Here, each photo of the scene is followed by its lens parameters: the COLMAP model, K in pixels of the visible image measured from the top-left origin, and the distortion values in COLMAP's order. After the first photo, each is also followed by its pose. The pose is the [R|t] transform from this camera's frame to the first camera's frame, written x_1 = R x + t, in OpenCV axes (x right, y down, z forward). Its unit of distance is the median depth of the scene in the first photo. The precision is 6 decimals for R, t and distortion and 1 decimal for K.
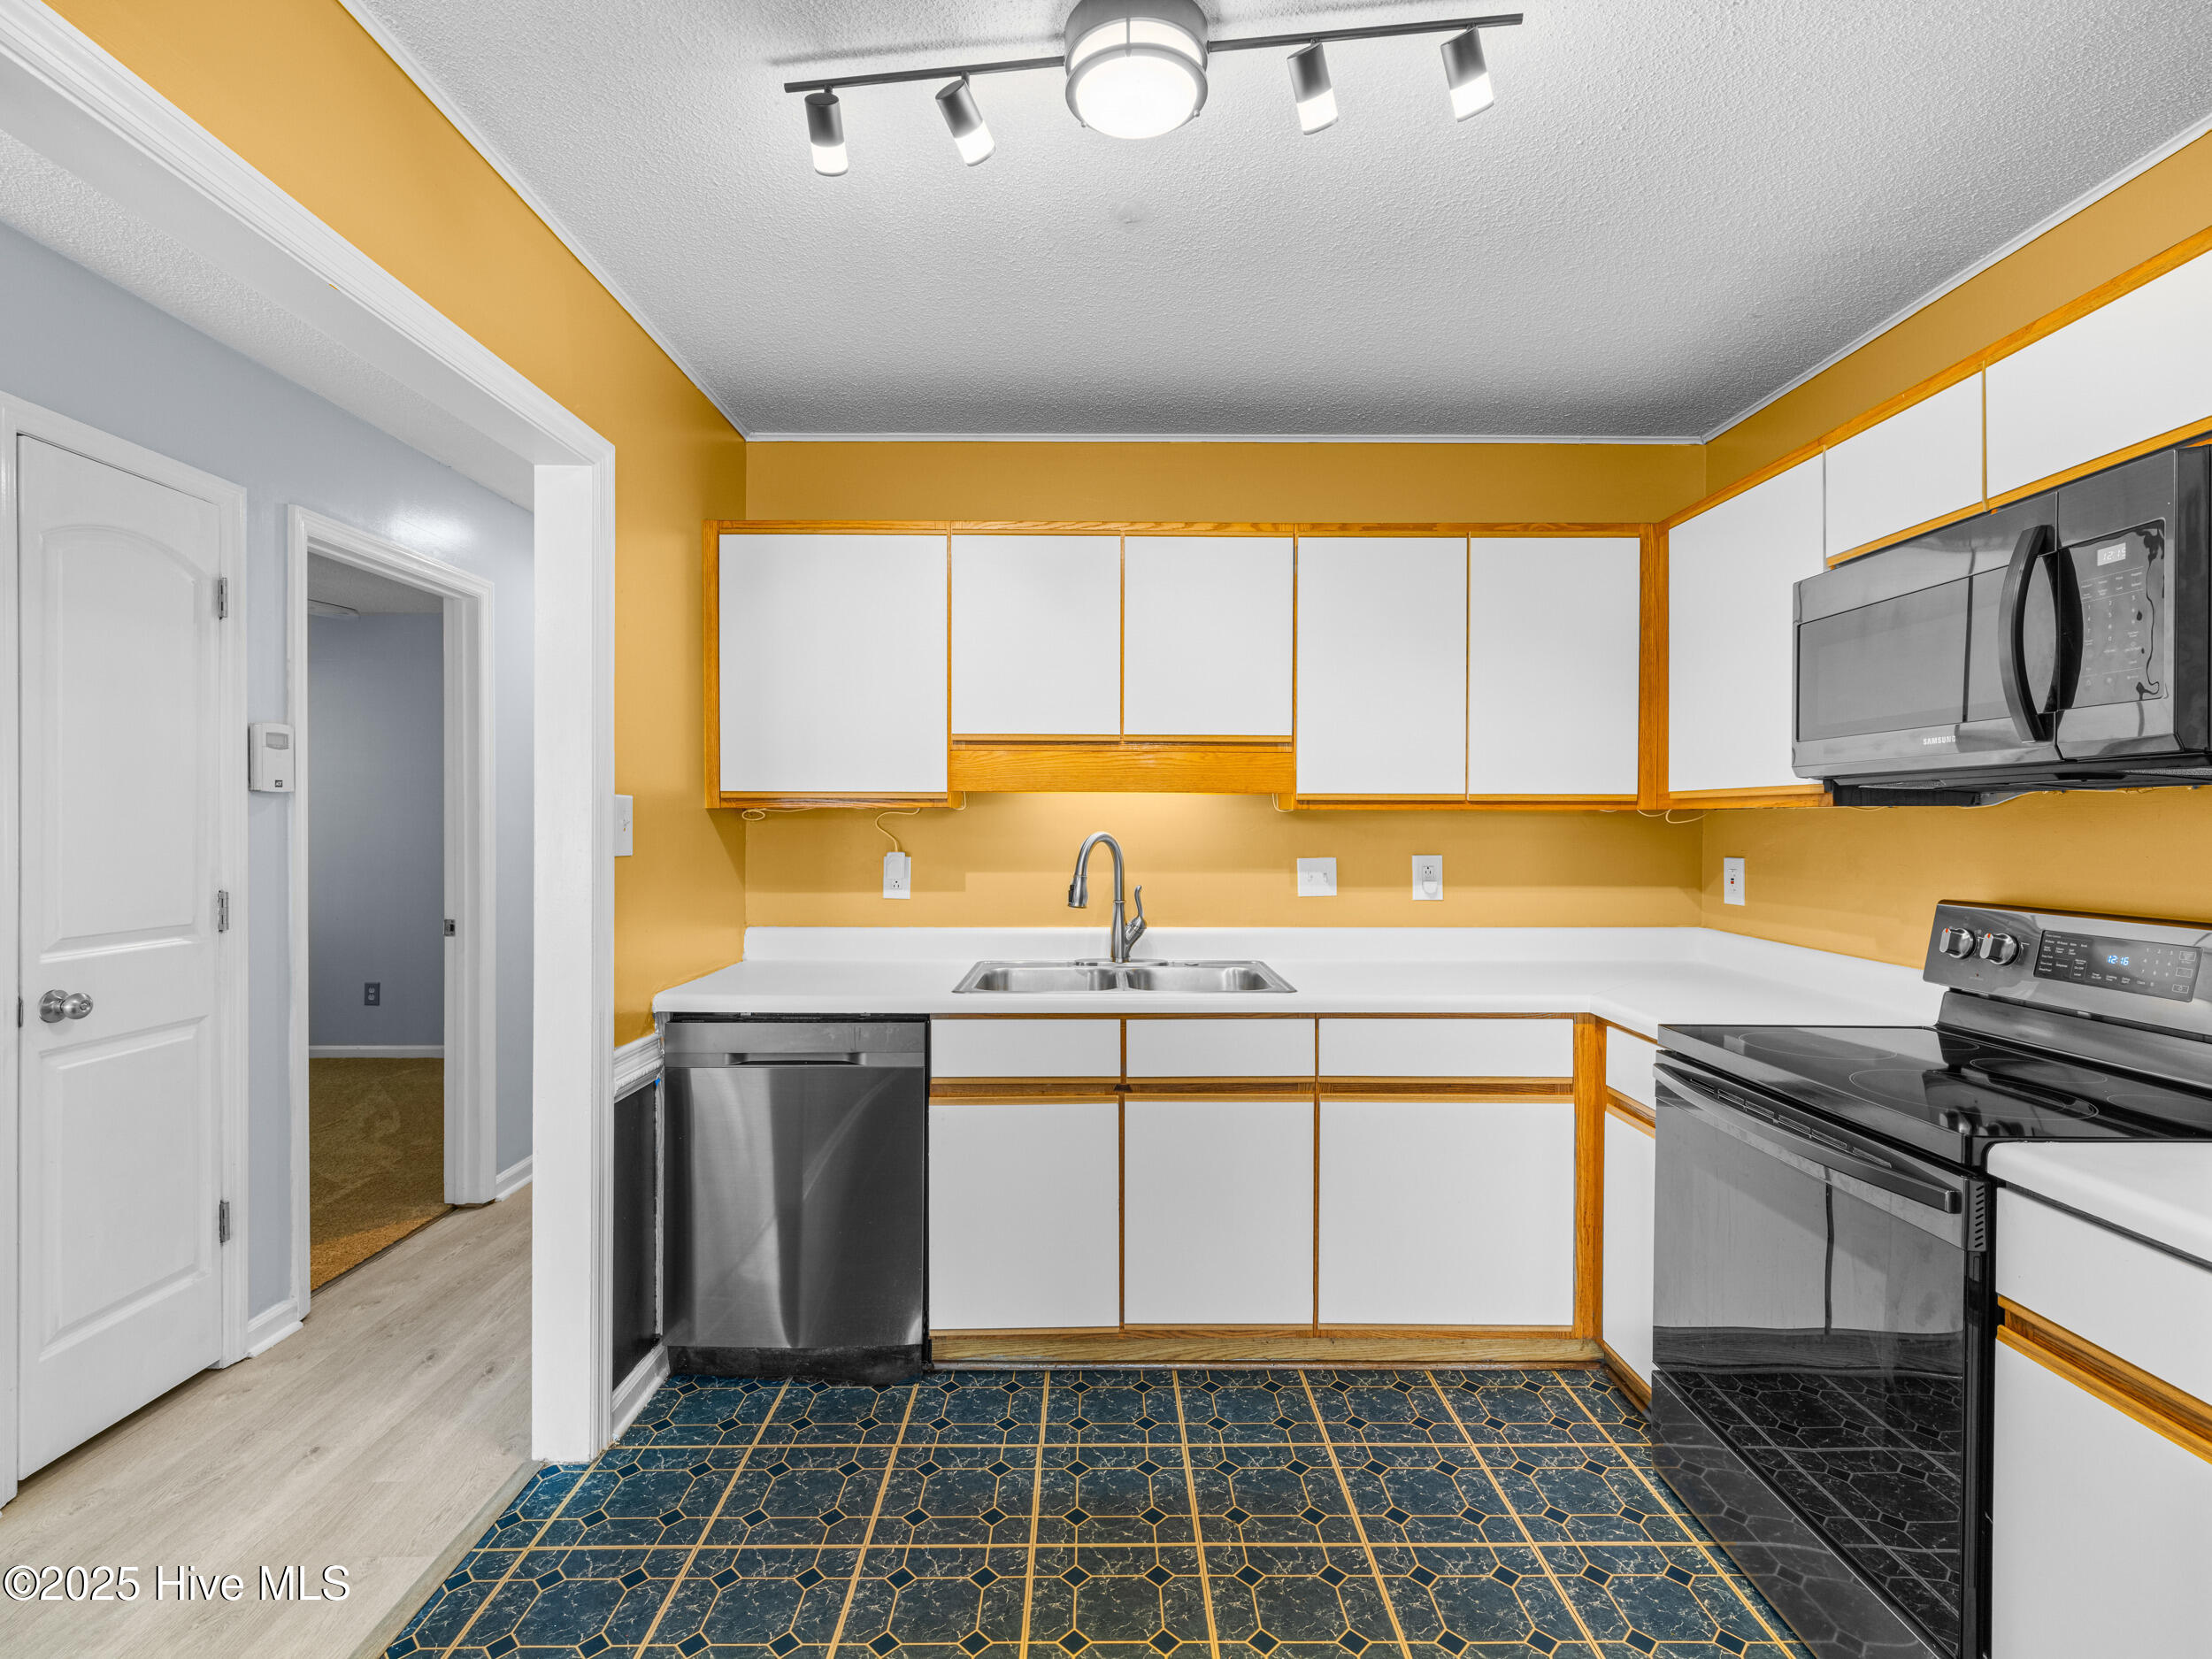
lens RADIAL K [[1040.0, 0, 1093.2], [0, 1040.0, 825.7], [0, 0, 1]] dist [-0.001303, 0.002498]
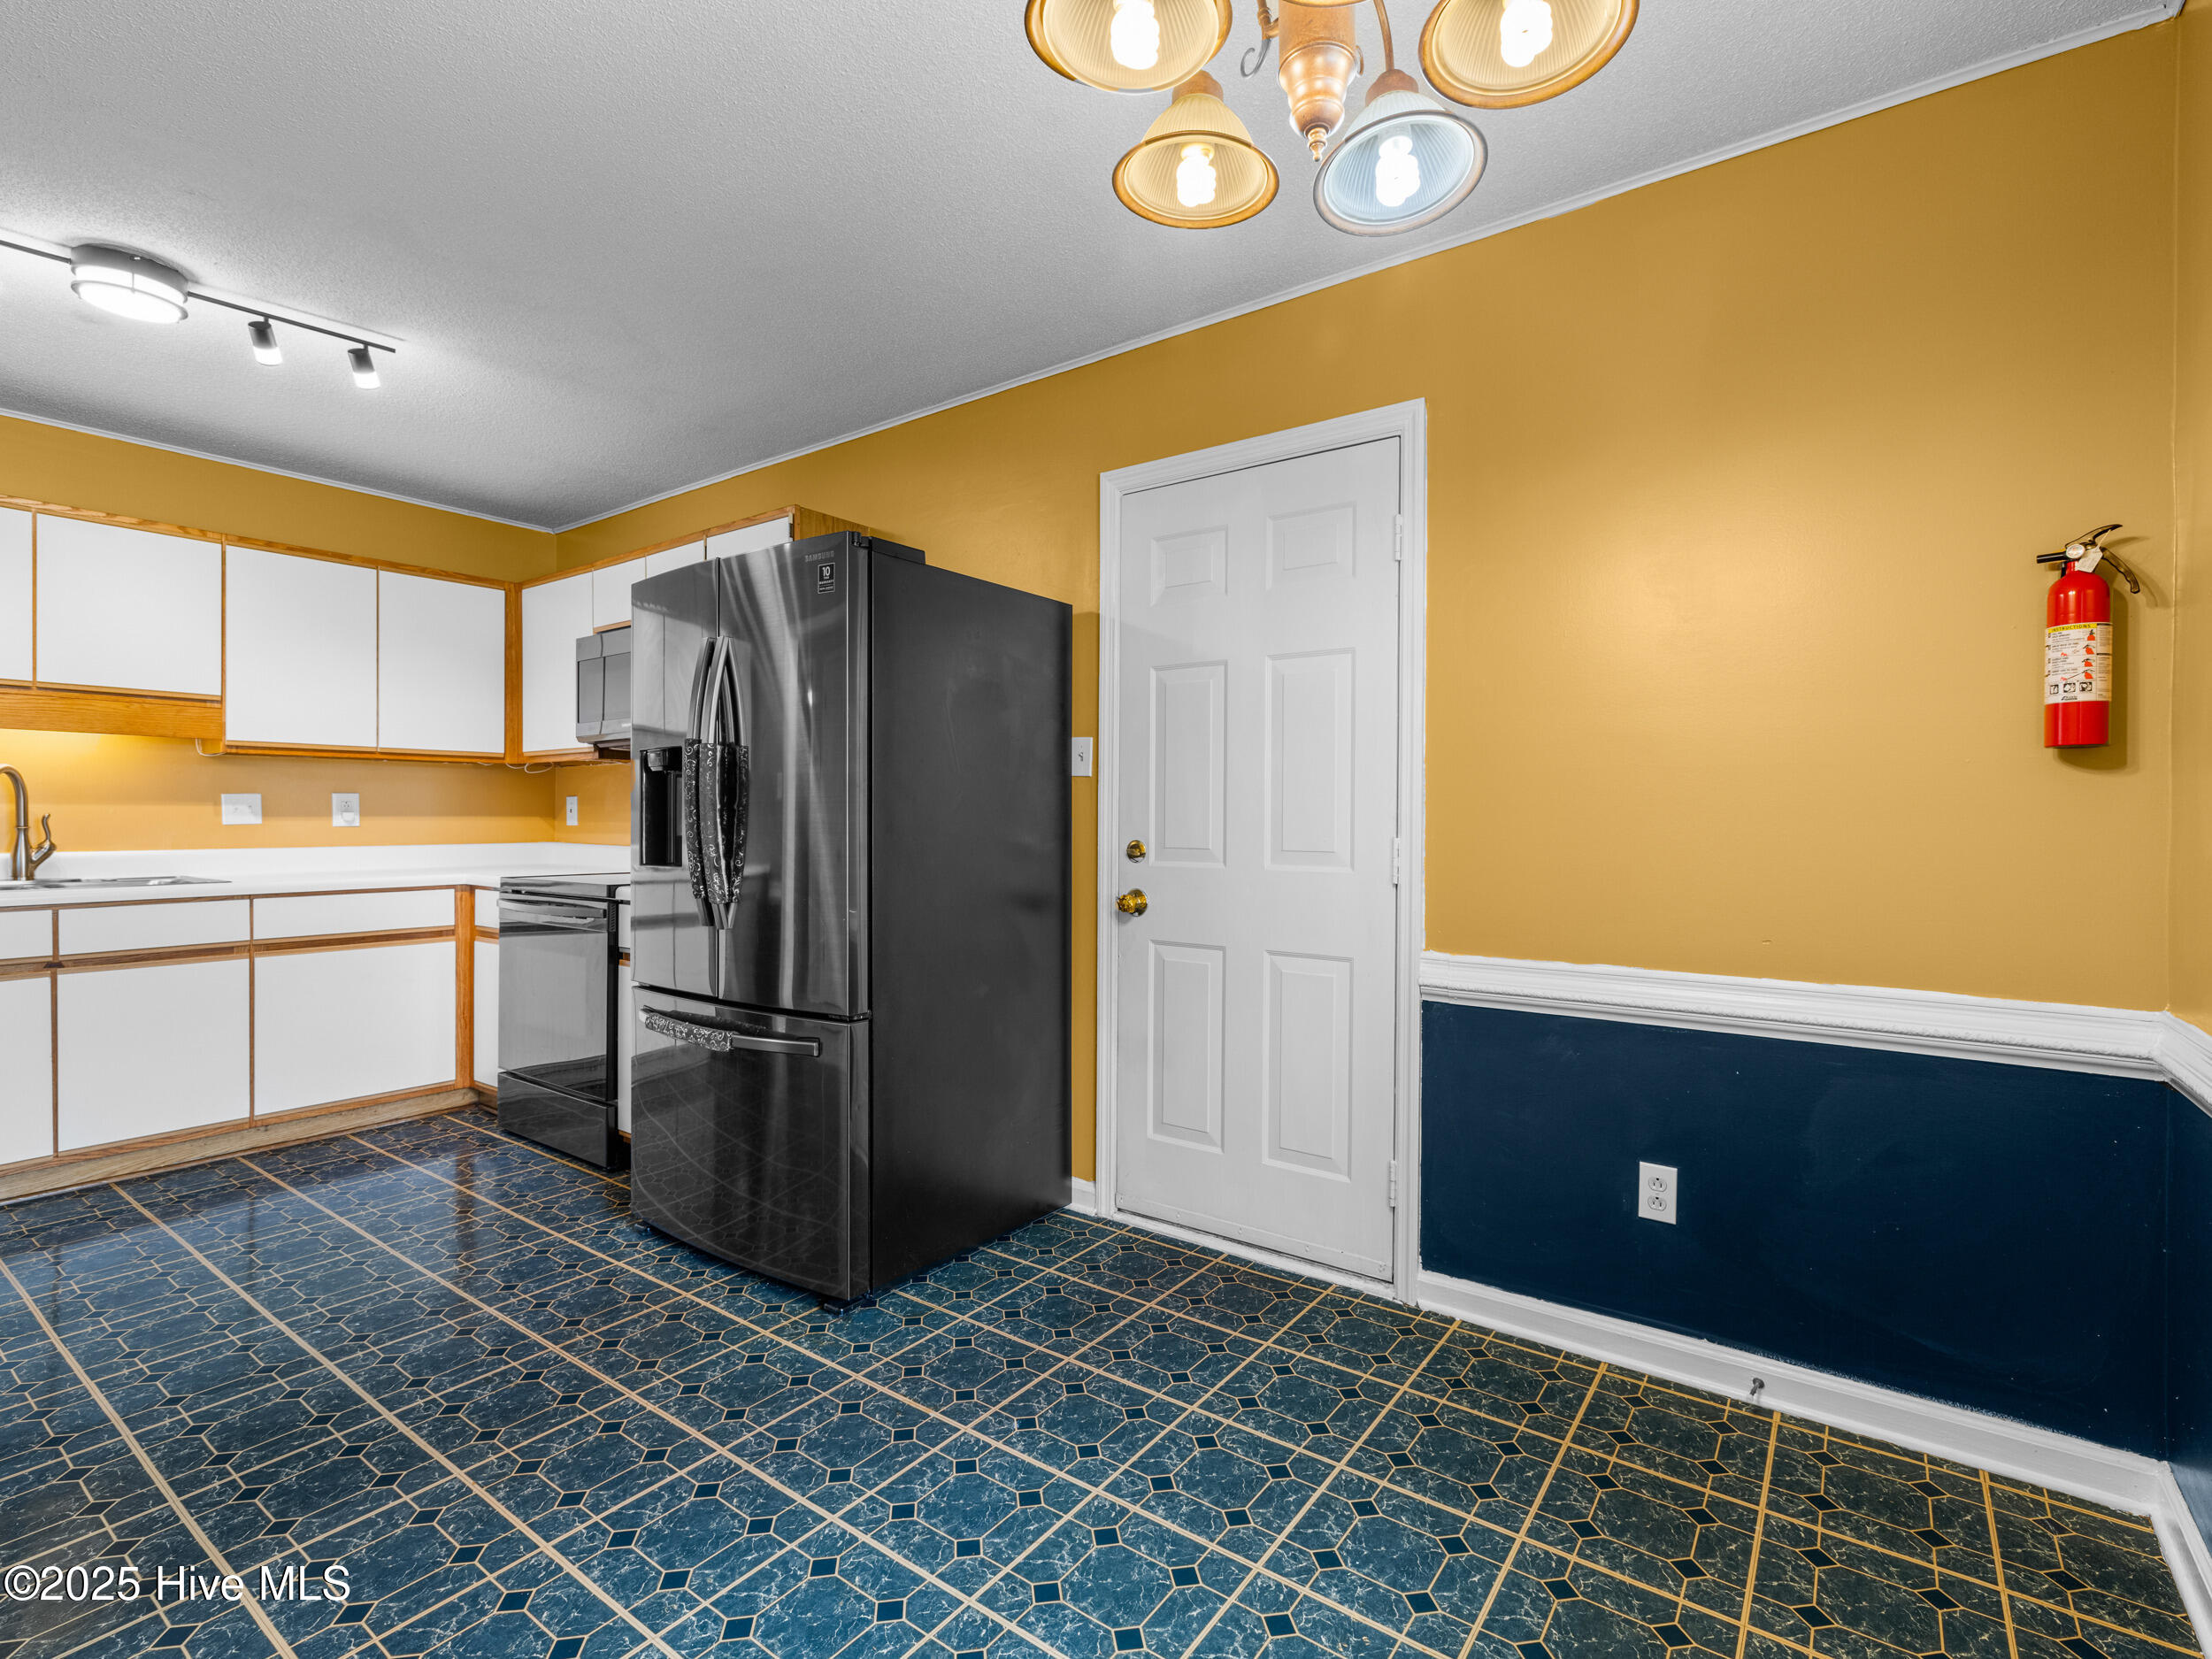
lens RADIAL K [[1040.0, 0, 1117.9], [0, 1040.0, 823.2], [0, 0, 1]] dist [-0.001303, 0.002498]
pose [[0.586777, -0.005315, 0.809731, -0.230579], [0.004326, 0.999985, 0.003429, 0.083323], [-0.809737, 0.001491, 0.586791, -0.754810]]
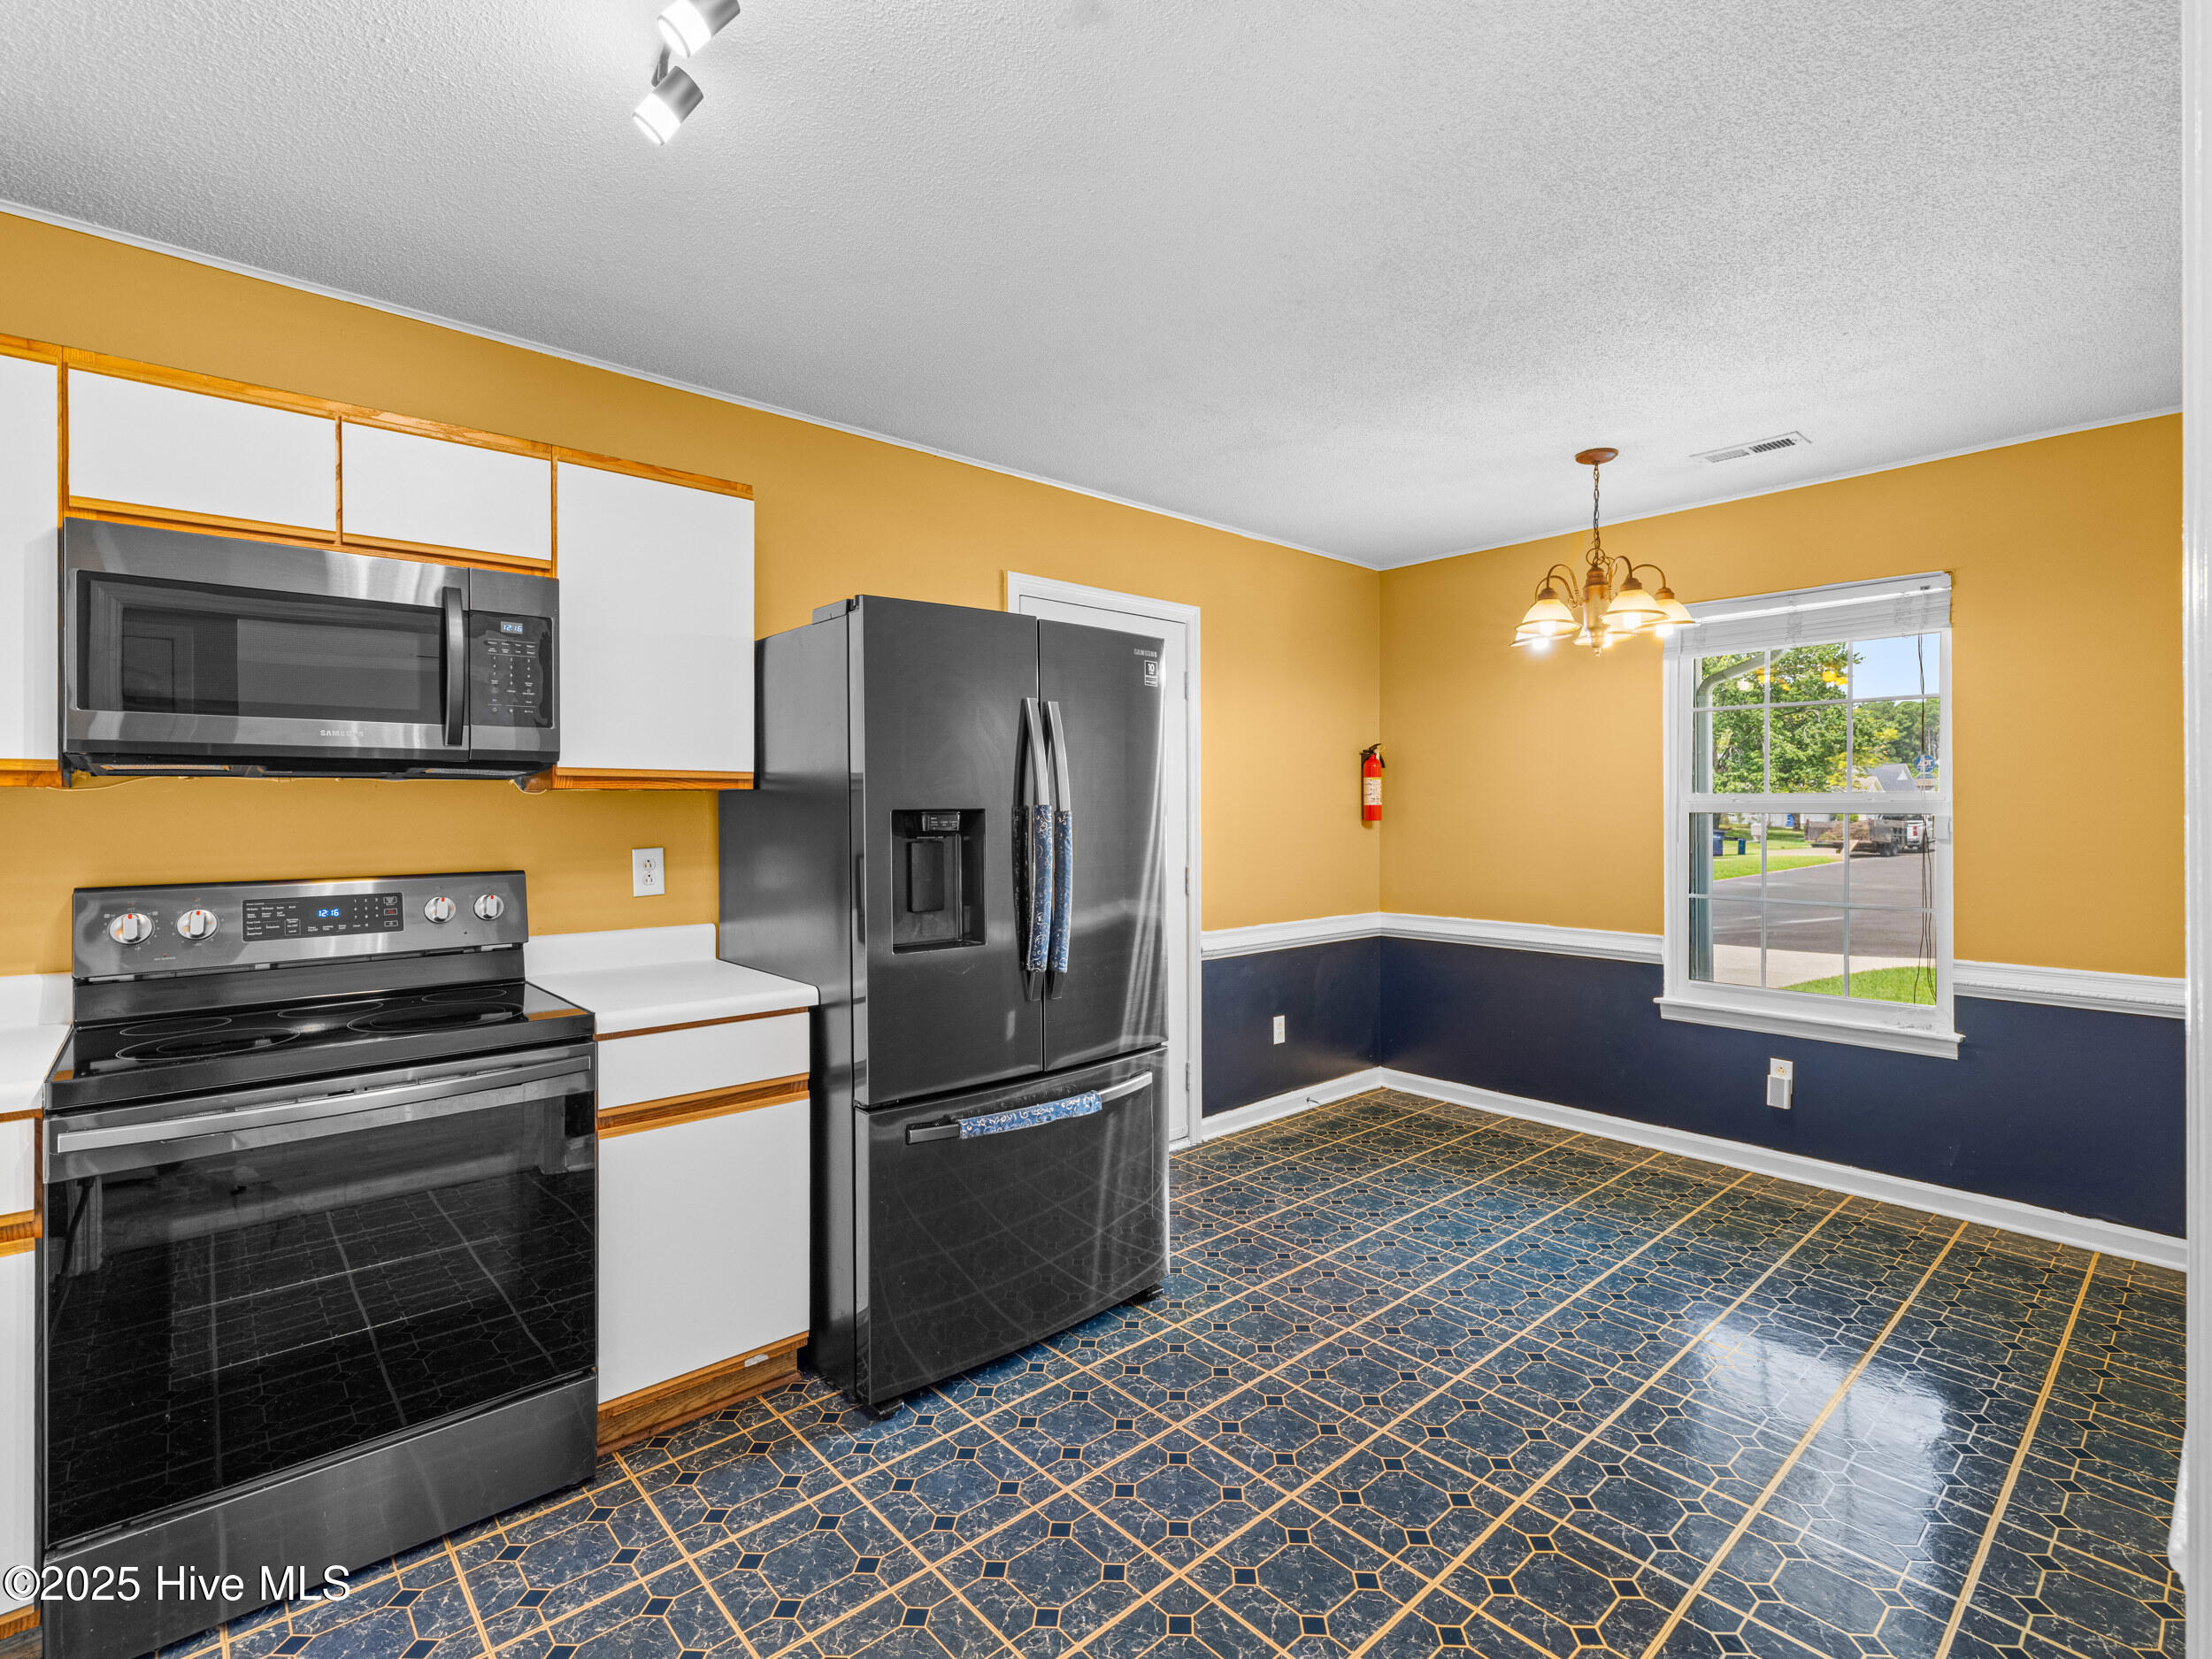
lens RADIAL K [[1040.0, 0, 1104.1], [0, 1040.0, 809.7], [0, 0, 1]] dist [-0.001303, 0.002498]
pose [[-0.662430, -0.005895, 0.749101, -0.415571], [0.002596, 0.999945, 0.010164, -0.005120], [-0.749120, 0.008677, -0.662378, 0.796402]]
